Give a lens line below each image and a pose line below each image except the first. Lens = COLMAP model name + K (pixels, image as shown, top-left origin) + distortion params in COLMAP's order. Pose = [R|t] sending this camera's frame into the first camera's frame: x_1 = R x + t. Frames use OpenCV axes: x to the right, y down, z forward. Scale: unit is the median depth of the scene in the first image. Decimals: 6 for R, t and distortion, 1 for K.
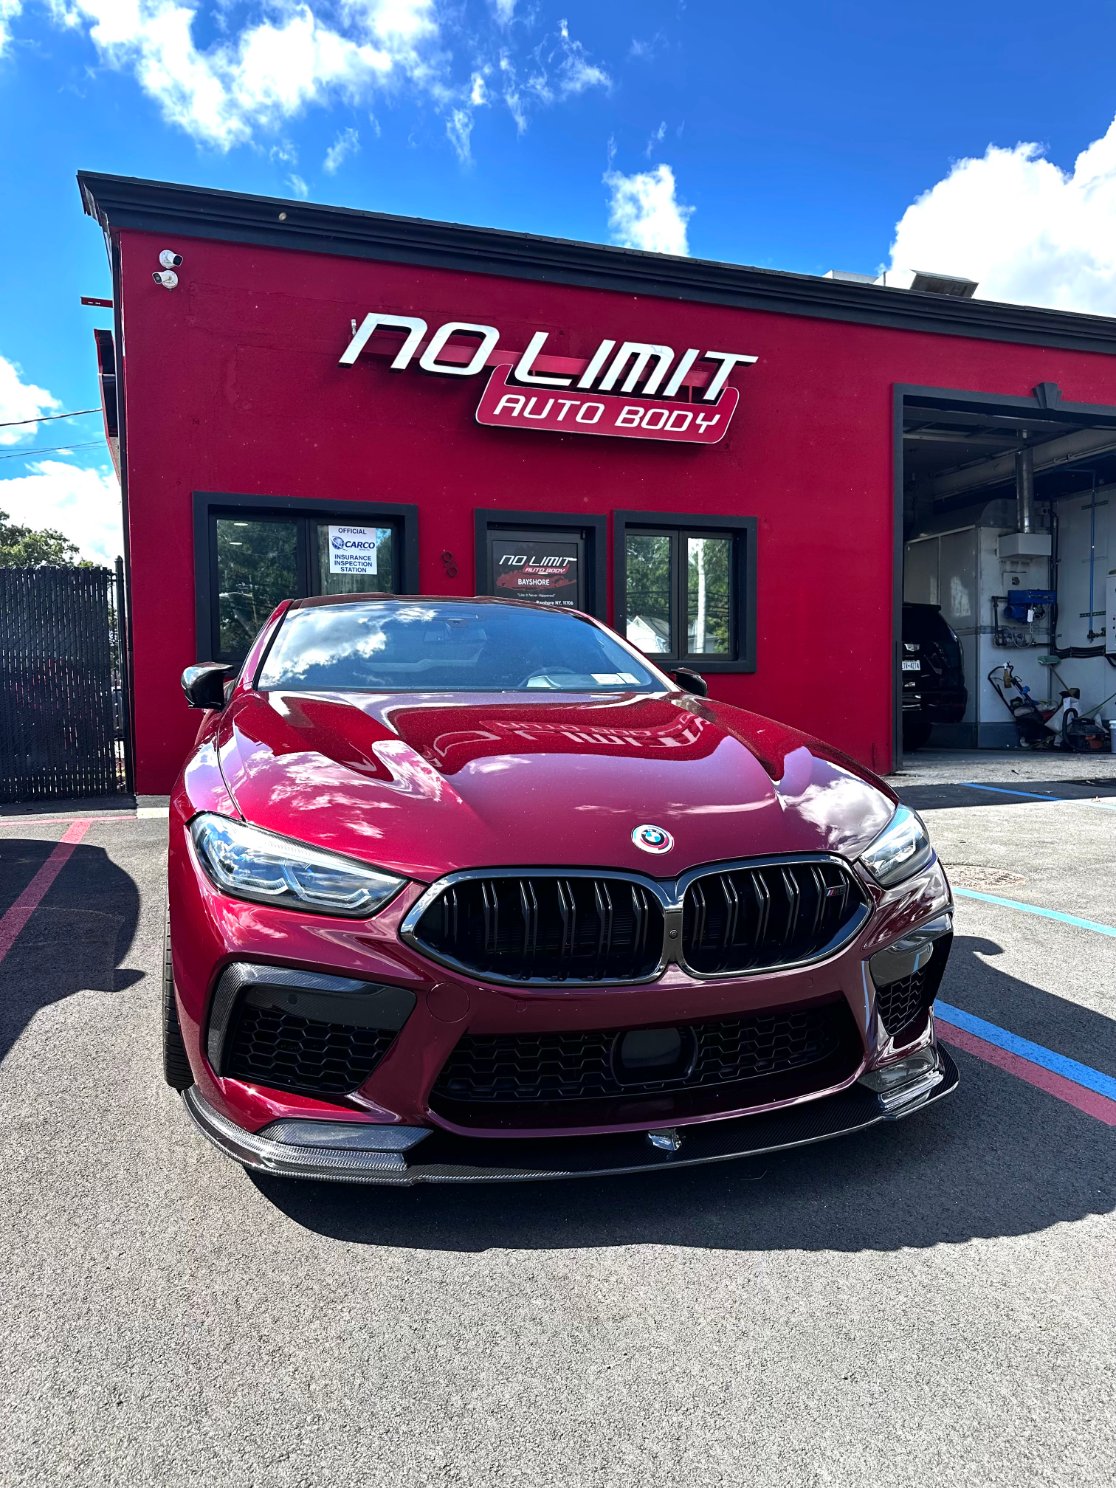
lens RADIAL K [[978.5, 0, 558.0], [0, 978.5, 744.0], [0, 0, 1]] dist [0.065337, -0.083925]
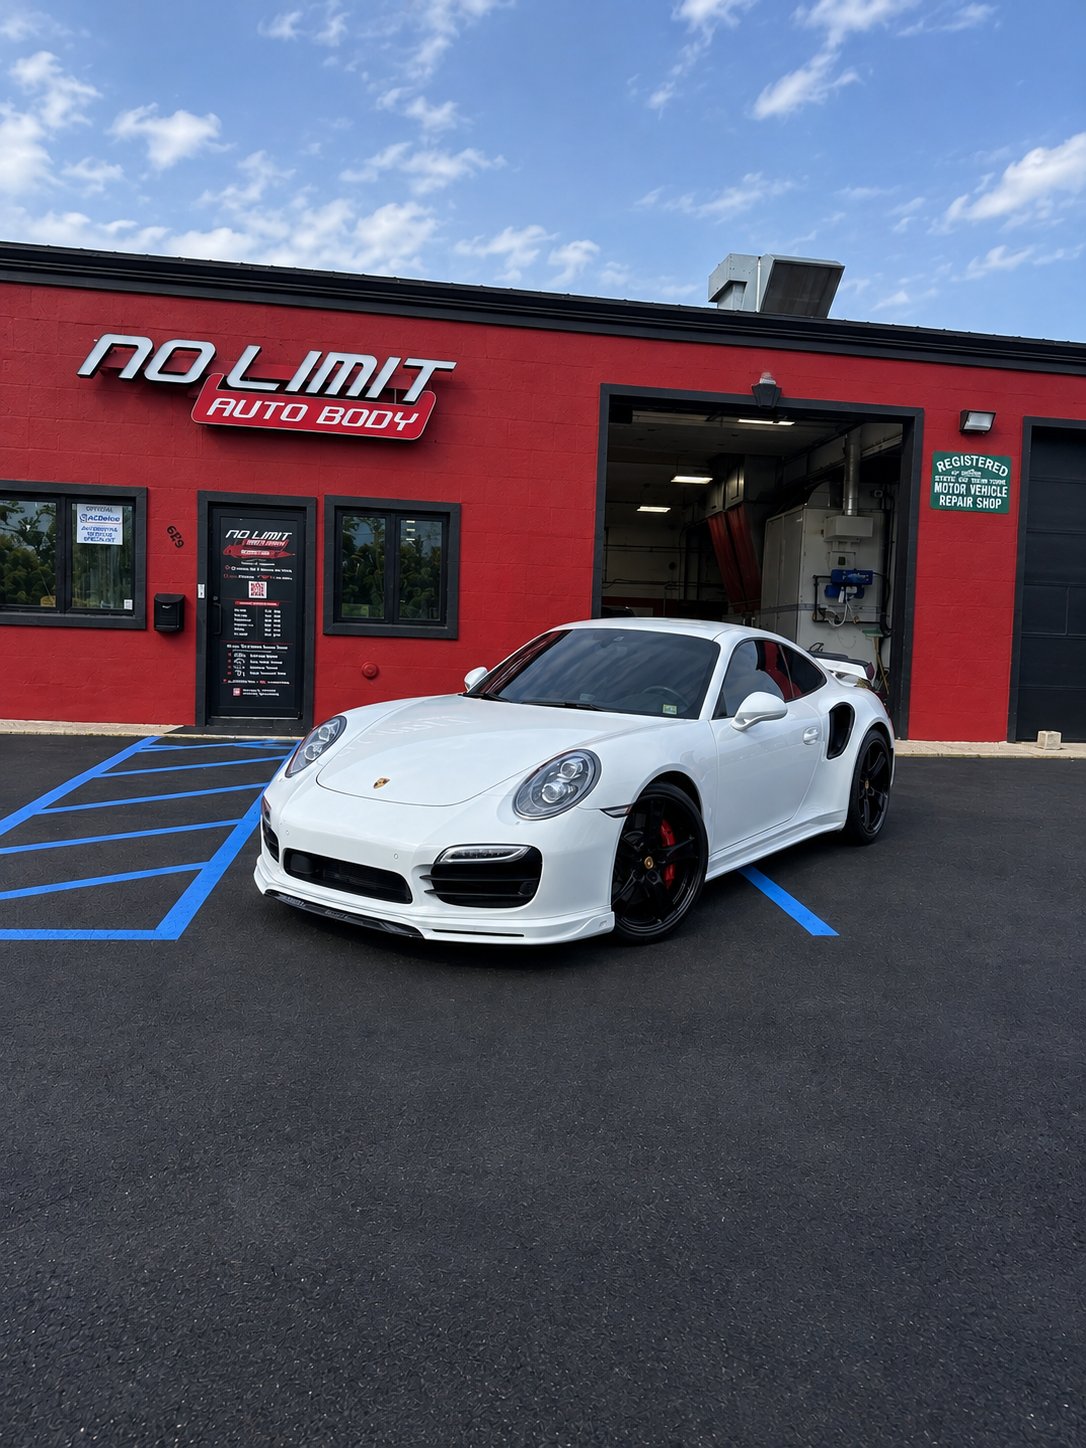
lens RADIAL K [[959.3, 0, 543.0], [0, 959.3, 724.0], [0, 0, 1]] dist [-0.018678, -0.001665]
pose [[0.979305, 0.078293, -0.186632, 0.562457], [-0.068331, 0.995903, 0.059237, -0.051877], [0.190505, -0.045259, 0.980642, -0.084349]]
